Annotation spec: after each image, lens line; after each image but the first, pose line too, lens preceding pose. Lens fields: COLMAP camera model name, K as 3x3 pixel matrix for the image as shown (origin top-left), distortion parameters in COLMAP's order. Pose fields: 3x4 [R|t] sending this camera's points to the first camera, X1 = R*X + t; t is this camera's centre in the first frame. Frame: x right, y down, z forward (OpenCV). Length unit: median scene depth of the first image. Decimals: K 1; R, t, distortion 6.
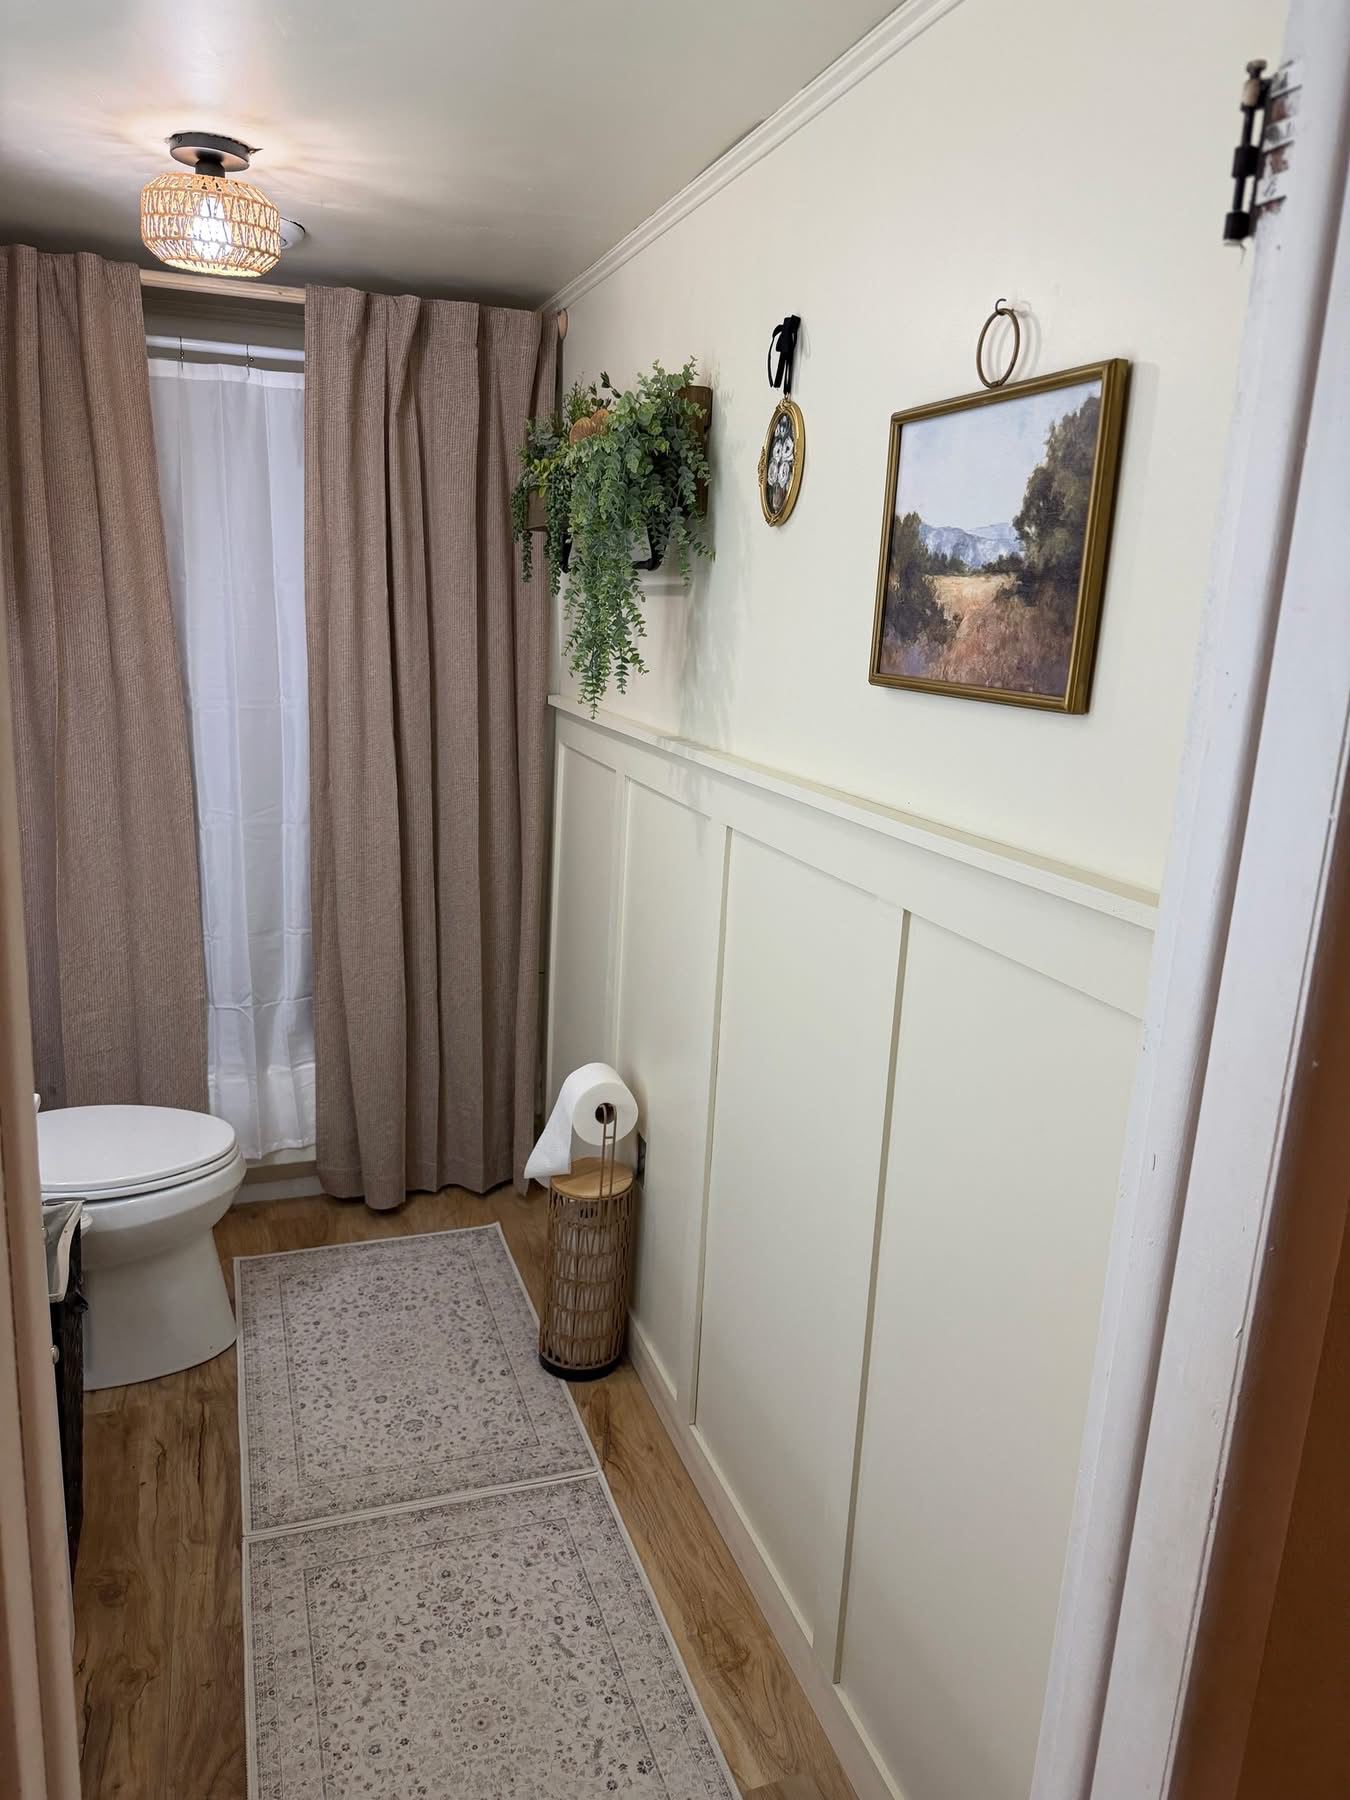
lens RADIAL K [[1280.9, 0, 677.4], [0, 1280.9, 903.5], [0, 0, 1]] dist [0.017439, -0.021650]
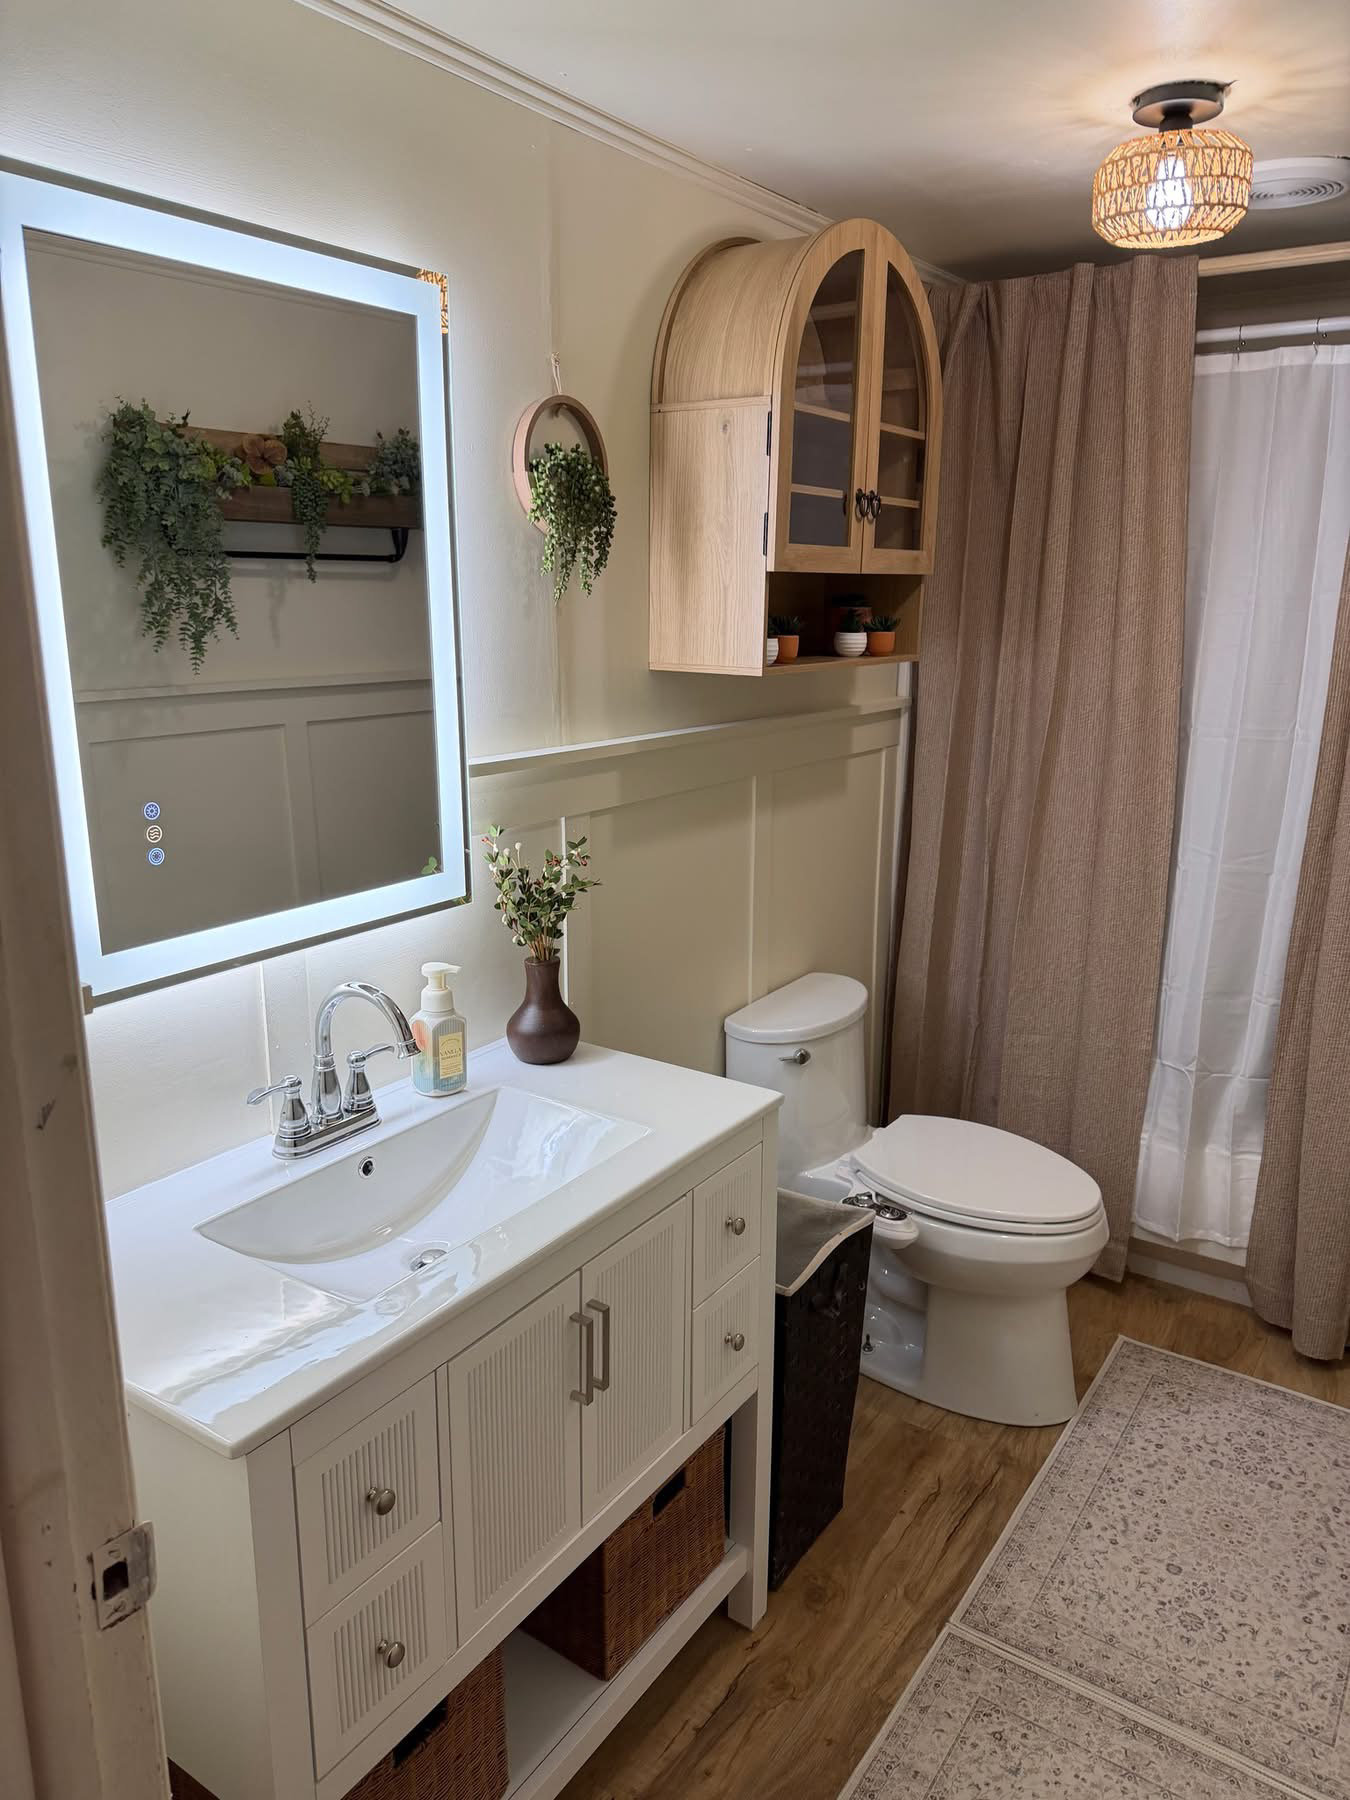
lens RADIAL K [[1280.9, 0, 675.5], [0, 1280.9, 907.7], [0, 0, 1]] dist [0.017439, -0.021650]
pose [[0.595812, 0.157291, -0.787571, 0.159929], [-0.171242, 0.982964, 0.066766, -0.034686], [0.784655, 0.095085, 0.612597, 0.188400]]
